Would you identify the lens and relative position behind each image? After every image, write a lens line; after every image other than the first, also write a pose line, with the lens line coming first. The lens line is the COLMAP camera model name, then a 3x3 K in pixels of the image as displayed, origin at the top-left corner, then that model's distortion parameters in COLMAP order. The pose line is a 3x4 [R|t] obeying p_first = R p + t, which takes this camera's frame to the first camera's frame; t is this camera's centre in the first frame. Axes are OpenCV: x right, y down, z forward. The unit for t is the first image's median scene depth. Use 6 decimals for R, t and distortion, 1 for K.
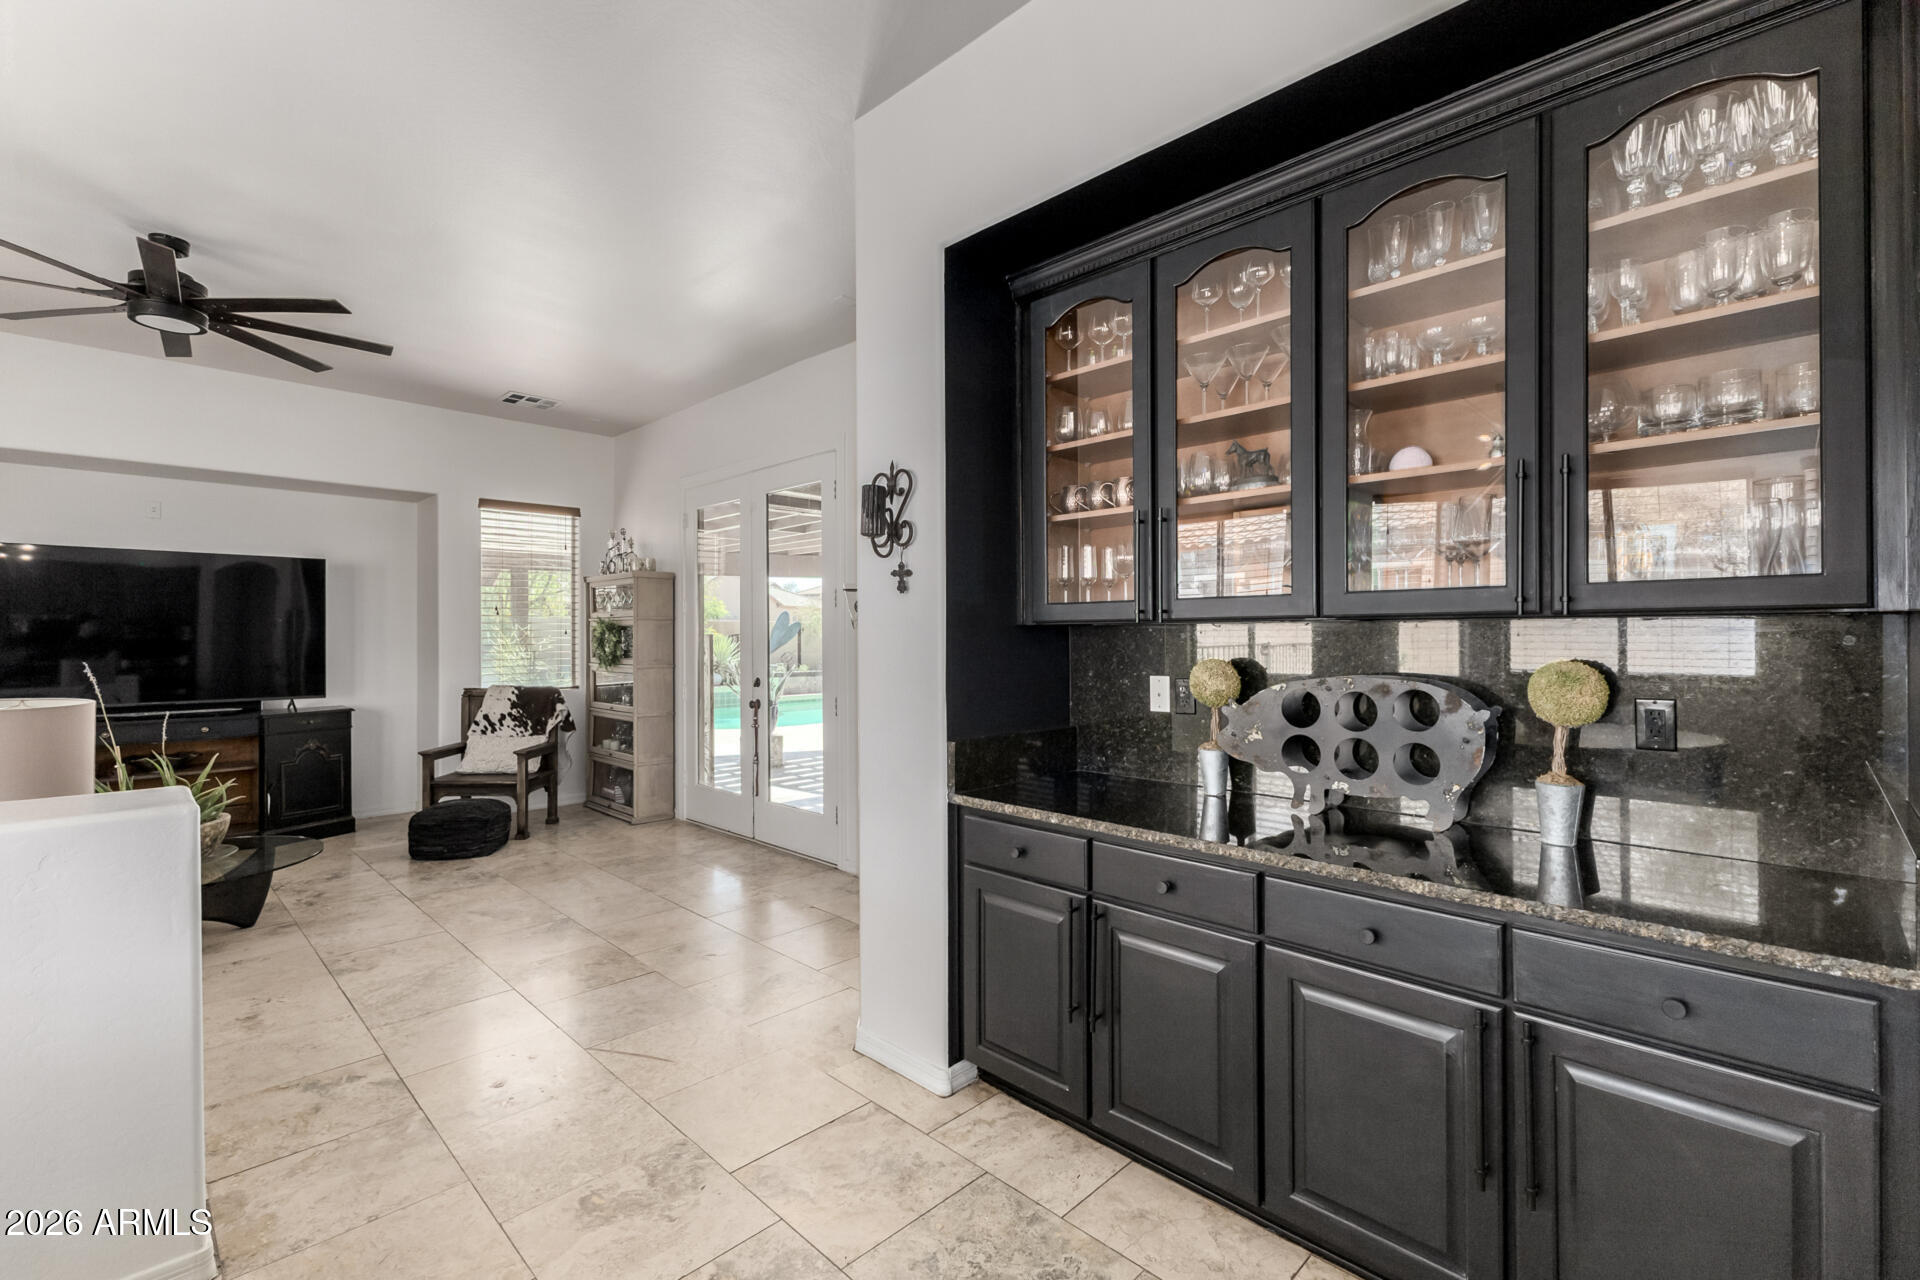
lens RADIAL K [[823.7, 0, 956.5], [0, 823.7, 633.2], [0, 0, 1]] dist [0.010025, 0.000039]
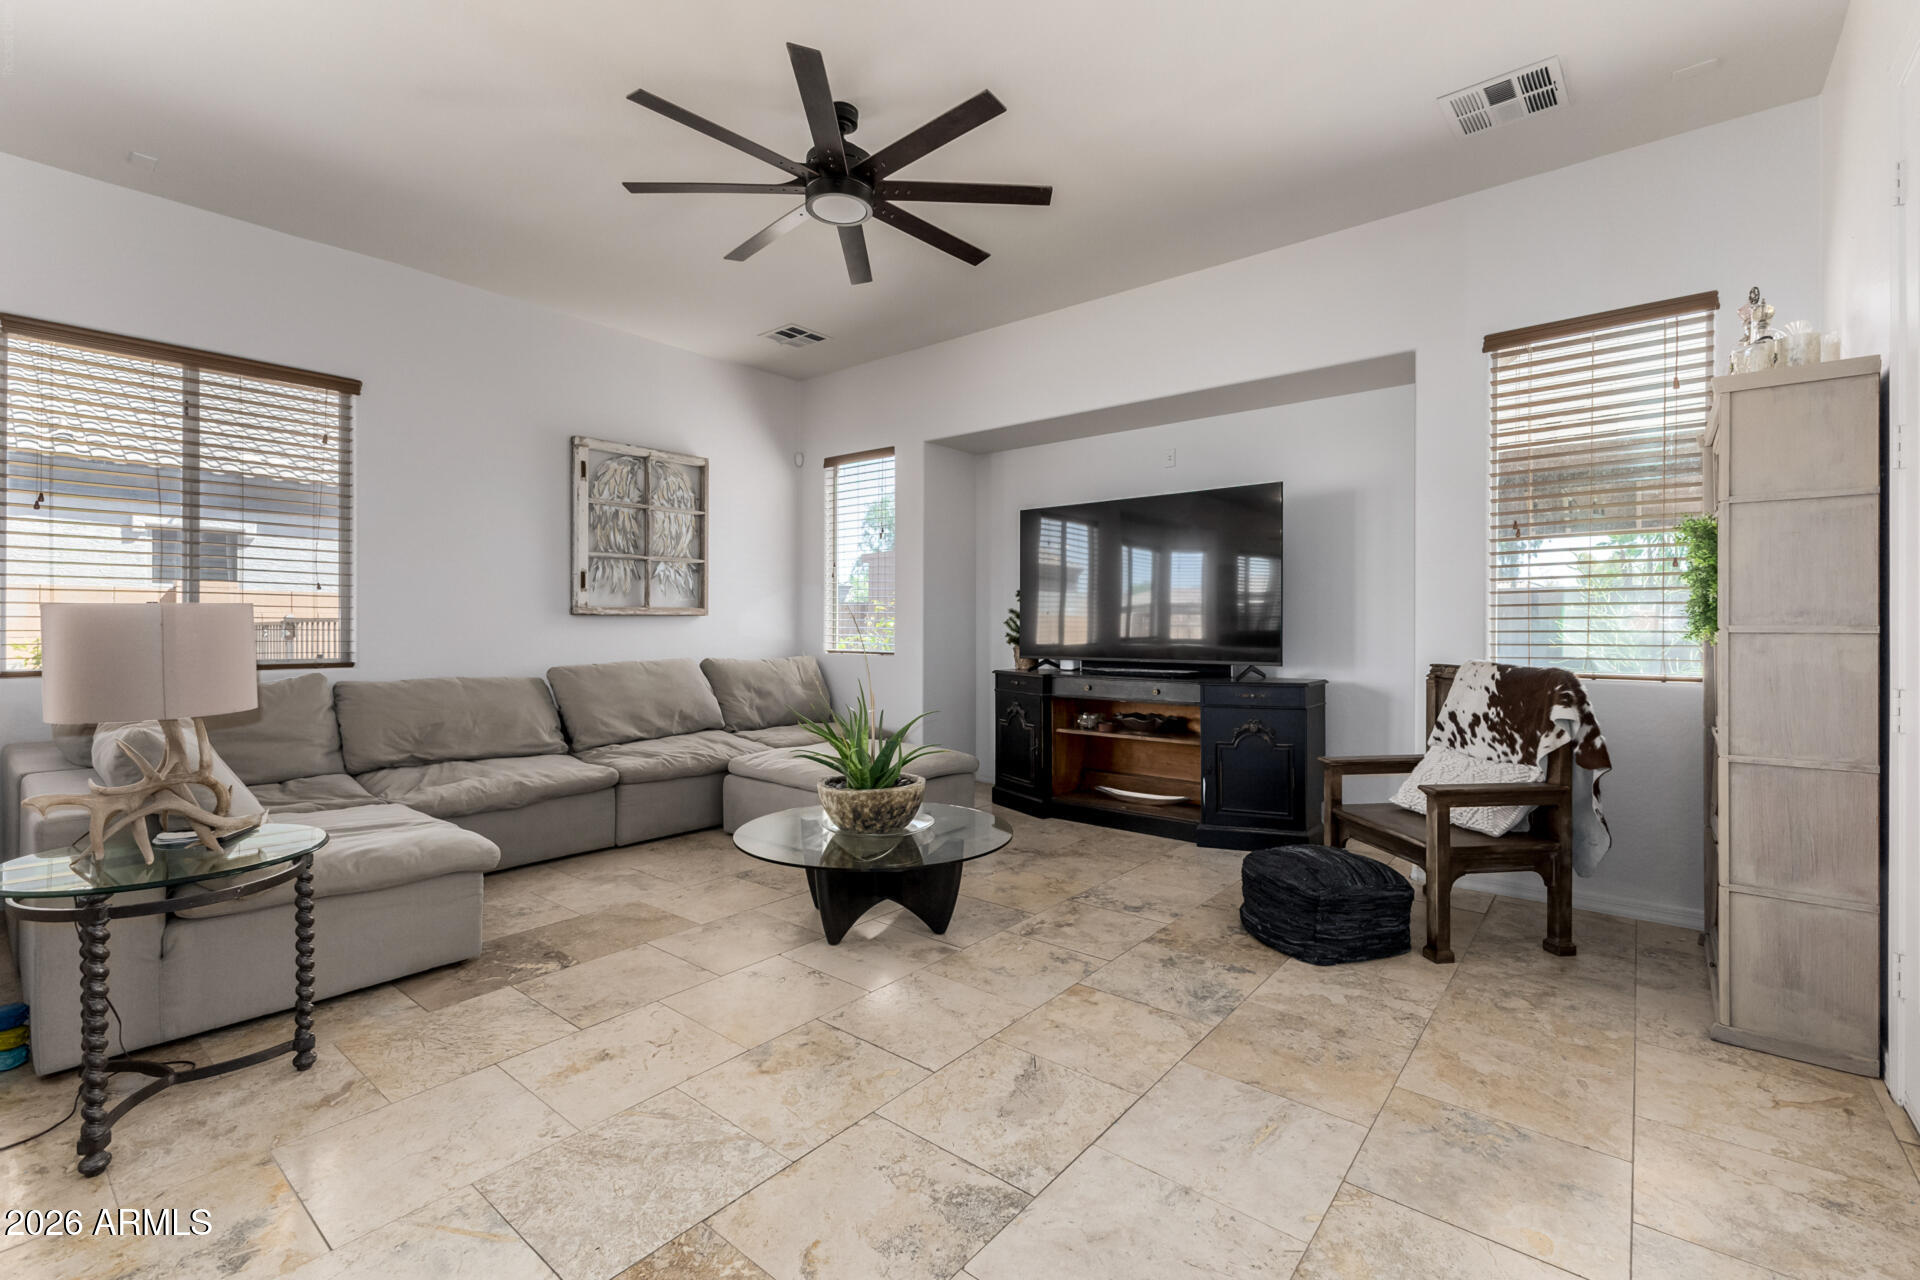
lens RADIAL K [[823.7, 0, 956.5], [0, 823.7, 633.2], [0, 0, 1]] dist [0.010025, 0.000039]
pose [[0.096530, 0.006275, -0.995310, -0.043698], [0.003232, 0.999973, 0.006618, 0.040944], [0.995325, -0.003856, 0.096507, 0.629783]]
